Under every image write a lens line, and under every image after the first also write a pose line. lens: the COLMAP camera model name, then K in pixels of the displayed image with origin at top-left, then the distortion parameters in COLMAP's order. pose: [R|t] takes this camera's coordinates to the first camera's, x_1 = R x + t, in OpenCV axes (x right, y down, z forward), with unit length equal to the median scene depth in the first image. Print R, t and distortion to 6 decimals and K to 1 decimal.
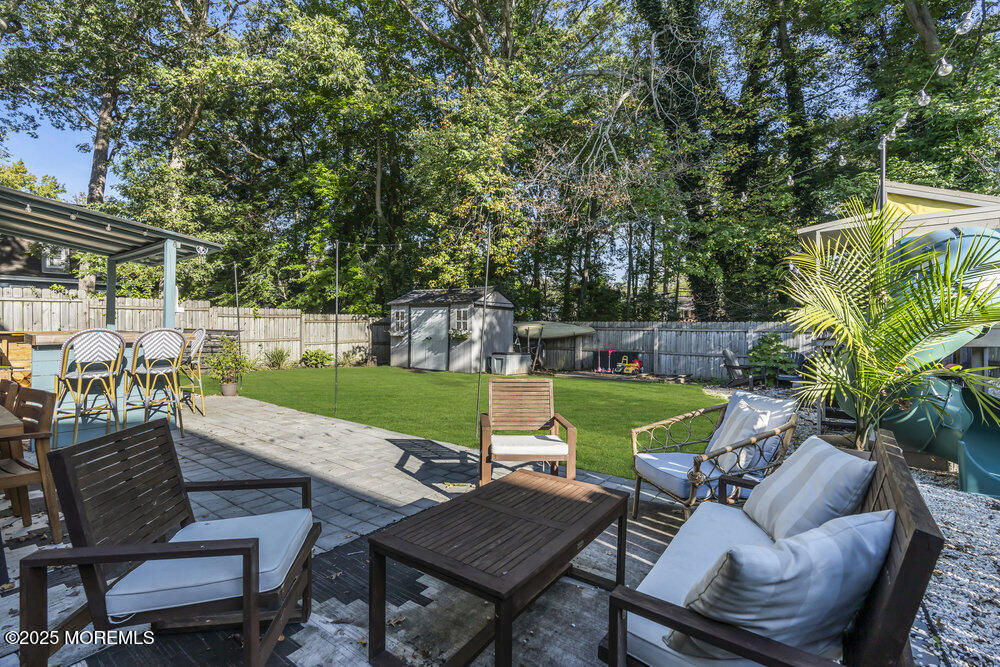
lens RADIAL K [[456.0, 0, 496.0], [0, 456.0, 329.2], [0, 0, 1]] dist [-0.002861, -0.000049]
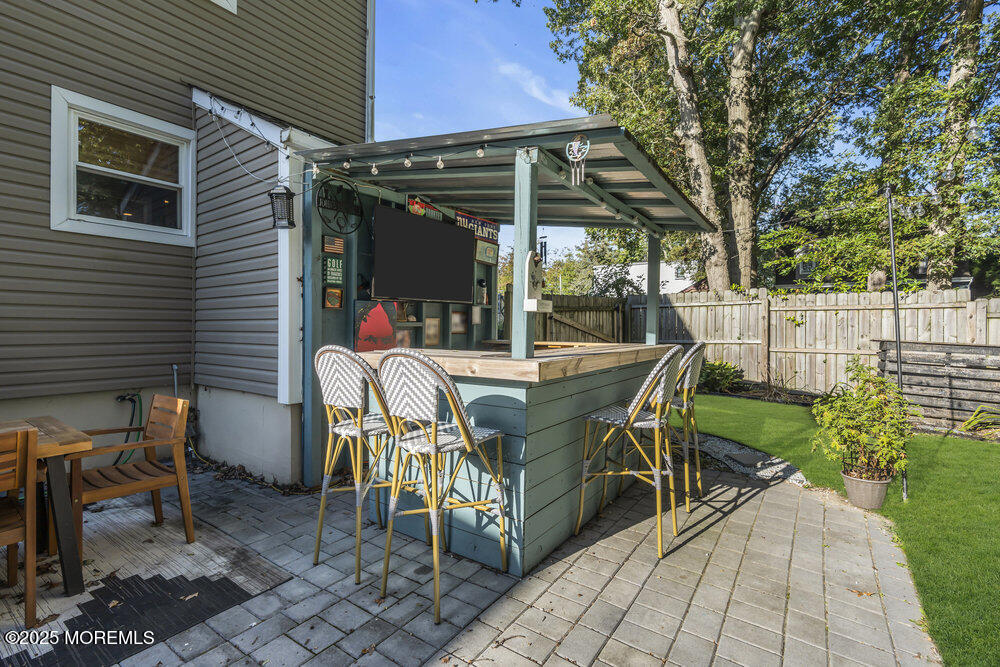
lens RADIAL K [[448.9, 0, 499.5], [0, 448.9, 331.0], [0, 0, 1]] dist [-0.007418, 0.001328]
pose [[0.035704, 0.005463, -0.999347, -0.109106], [-0.012522, 0.999909, 0.005019, -0.008077], [0.999284, 0.012334, 0.035769, 0.382293]]
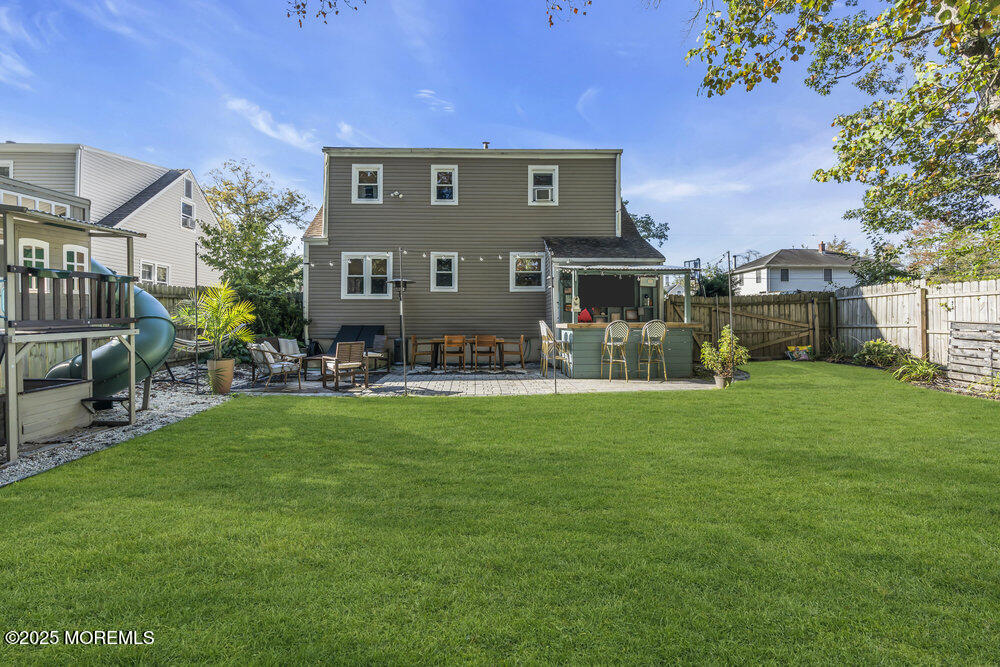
lens RADIAL K [[448.9, 0, 499.5], [0, 448.9, 331.0], [0, 0, 1]] dist [-0.007418, 0.001328]
pose [[-0.778487, 0.010702, -0.627569, 0.244398], [-0.001773, 0.999813, 0.019249, 0.001375], [0.627658, 0.016098, -0.778323, 0.869508]]
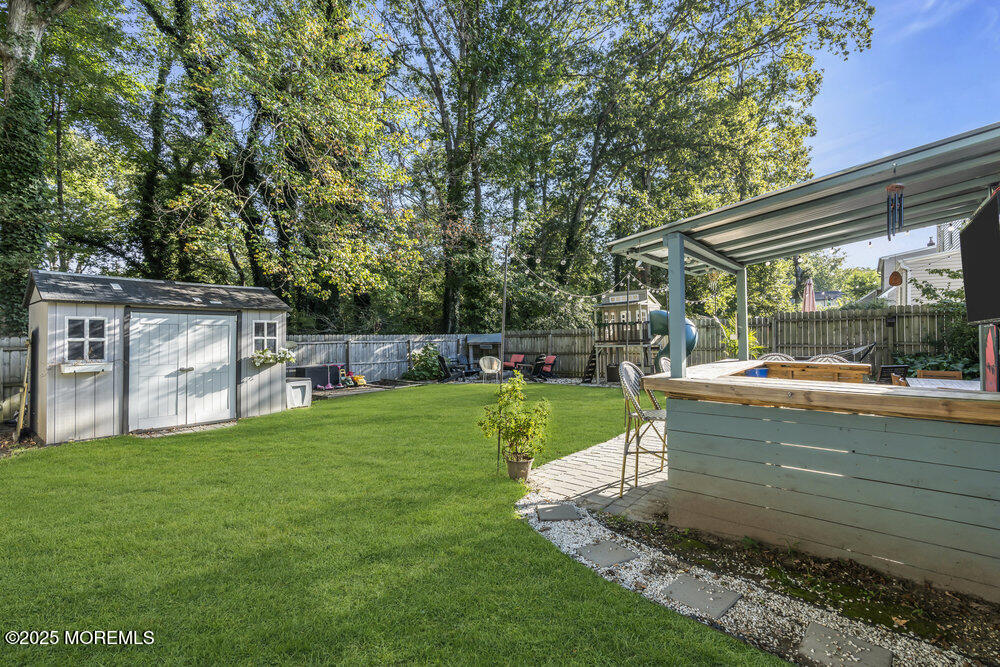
lens RADIAL K [[448.9, 0, 499.5], [0, 448.9, 331.0], [0, 0, 1]] dist [-0.007418, 0.001328]
pose [[0.047954, -0.002599, 0.998846, -0.668284], [0.010761, 0.999940, 0.002085, -0.024176], [-0.998792, 0.010649, 0.047979, 0.589115]]
